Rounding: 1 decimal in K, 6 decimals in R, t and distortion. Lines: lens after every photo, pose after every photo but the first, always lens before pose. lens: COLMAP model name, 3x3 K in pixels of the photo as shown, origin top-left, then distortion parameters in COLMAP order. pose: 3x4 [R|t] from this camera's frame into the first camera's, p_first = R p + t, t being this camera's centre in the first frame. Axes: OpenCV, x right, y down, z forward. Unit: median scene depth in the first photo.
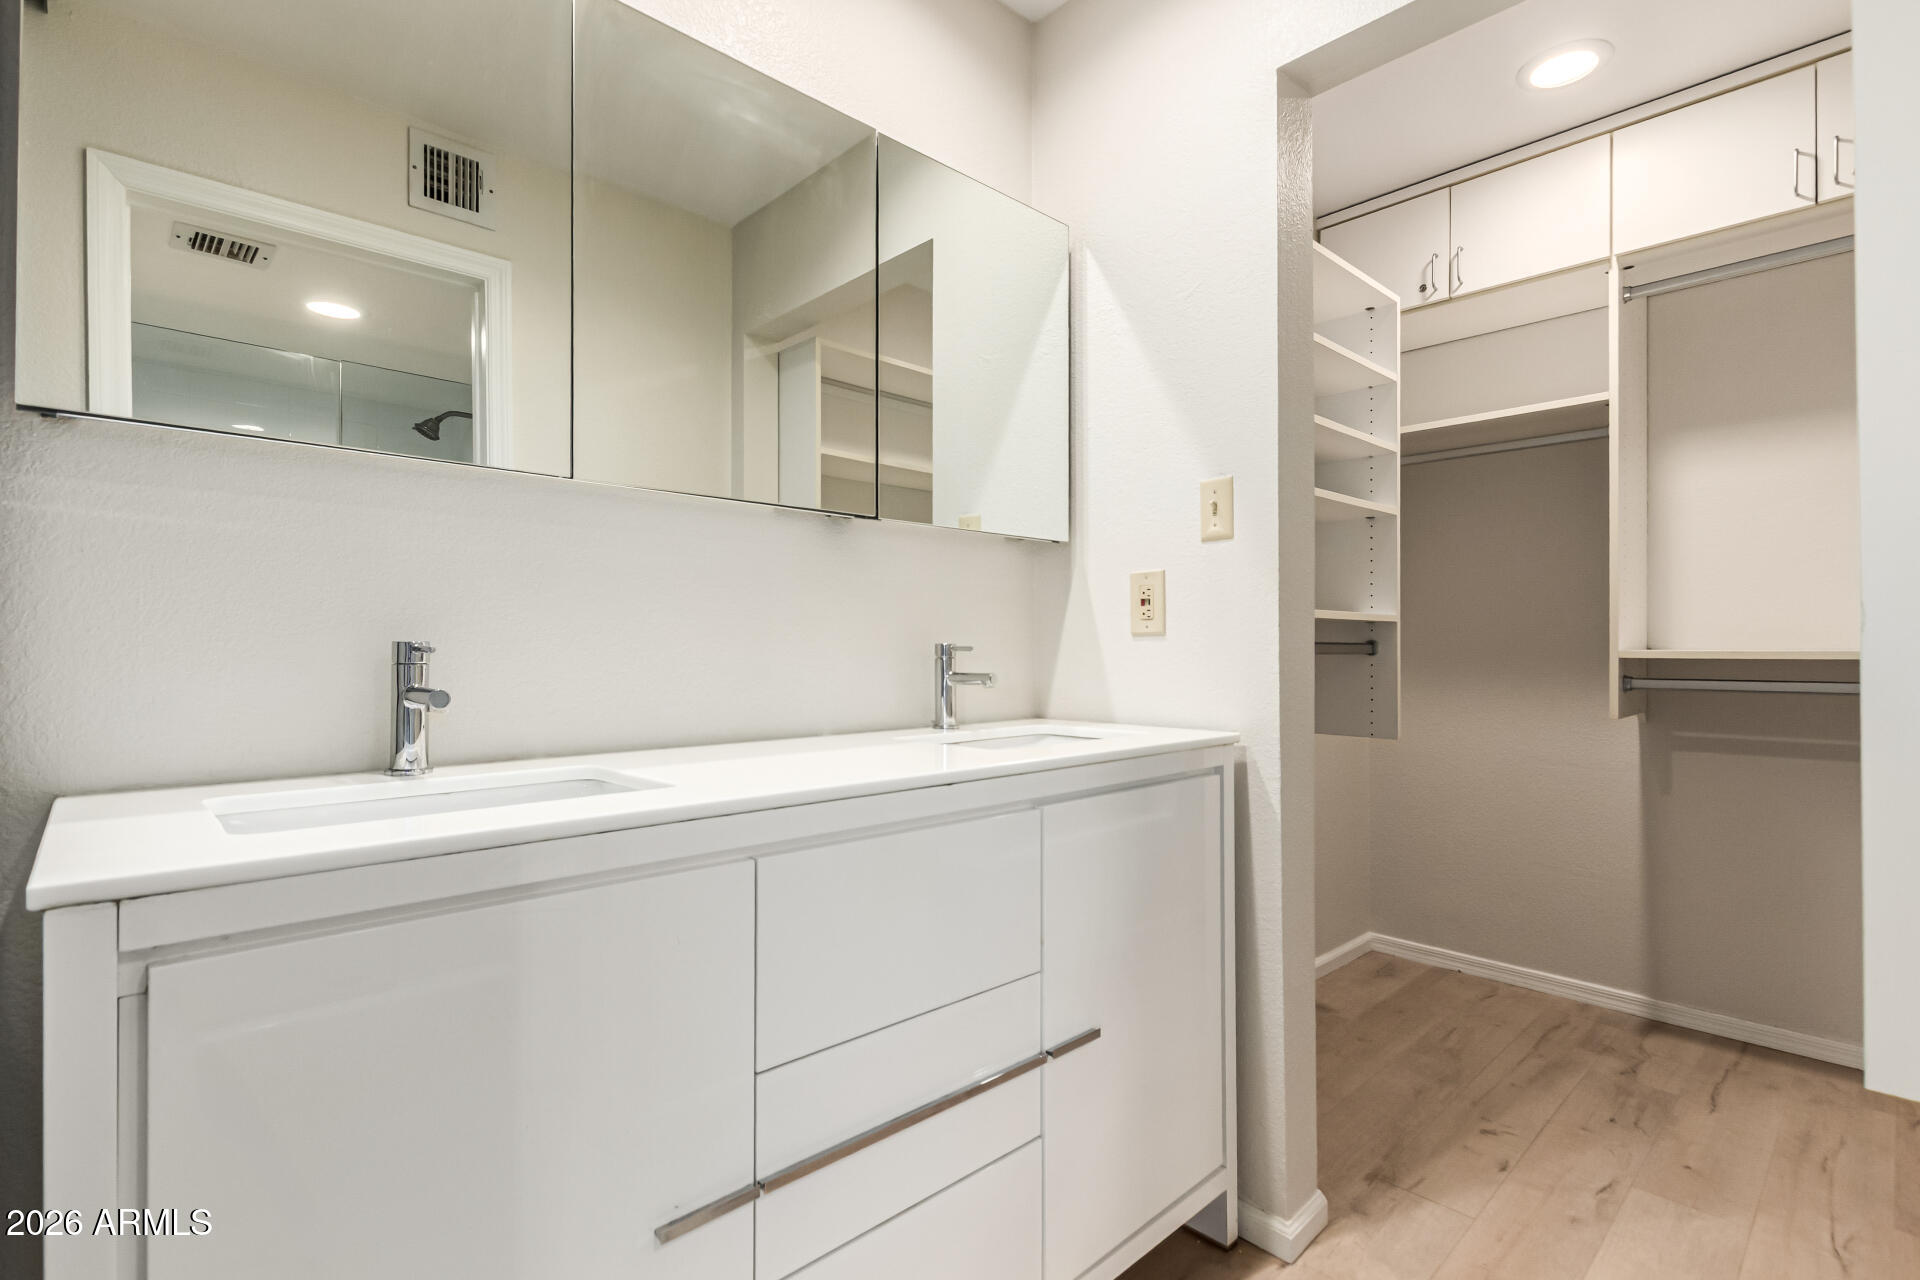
lens RADIAL K [[889.9, 0, 972.7], [0, 889.9, 633.7], [0, 0, 1]] dist [0.013147, -0.000055]
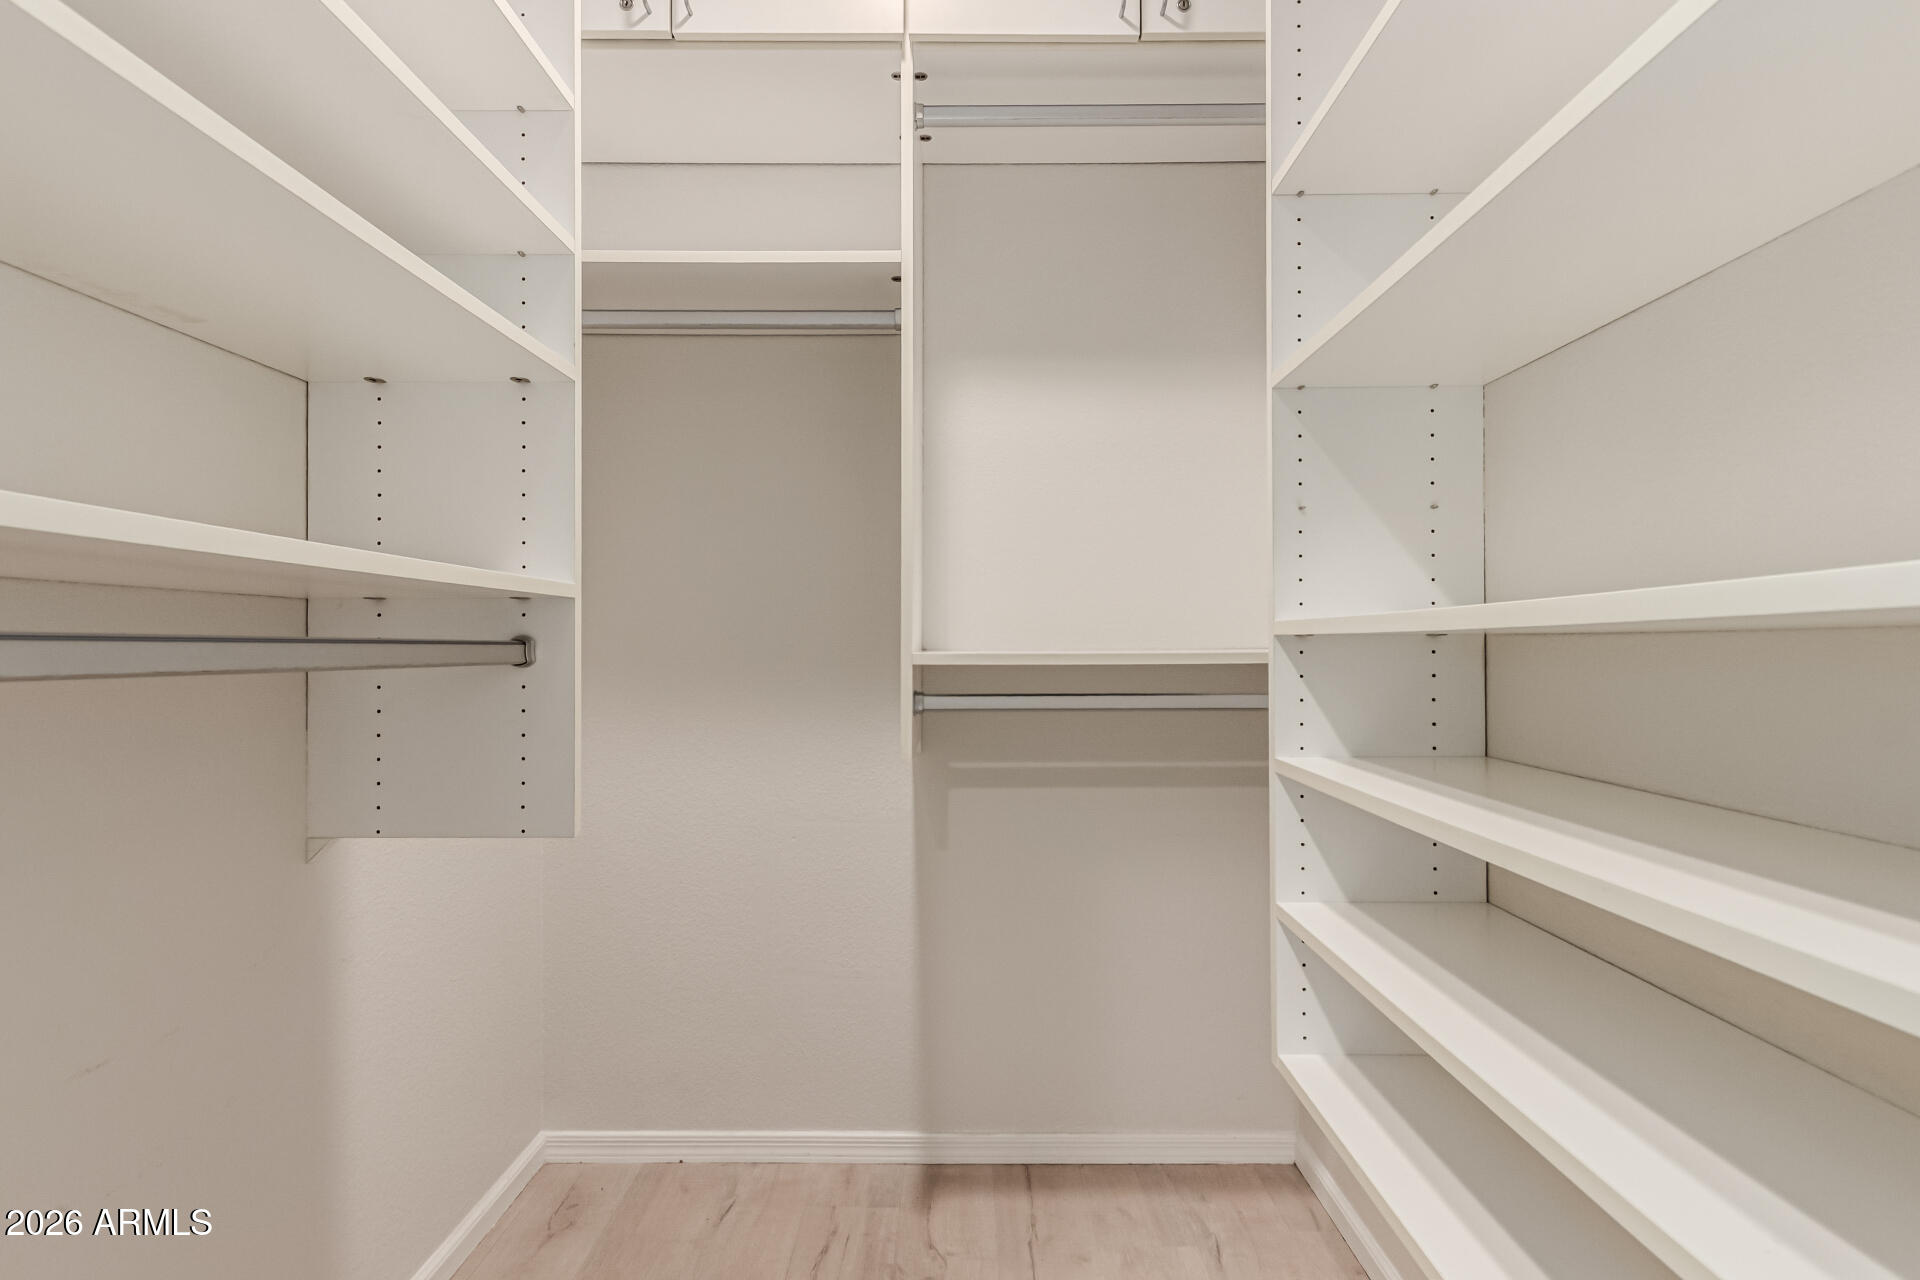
lens RADIAL K [[889.9, 0, 972.7], [0, 889.9, 633.7], [0, 0, 1]] dist [0.013147, -0.000055]
pose [[0.682295, 0.010017, 0.731008, 0.259921], [0.003052, 0.999858, -0.016550, 0.015096], [-0.731070, 0.013523, 0.682168, 0.493203]]
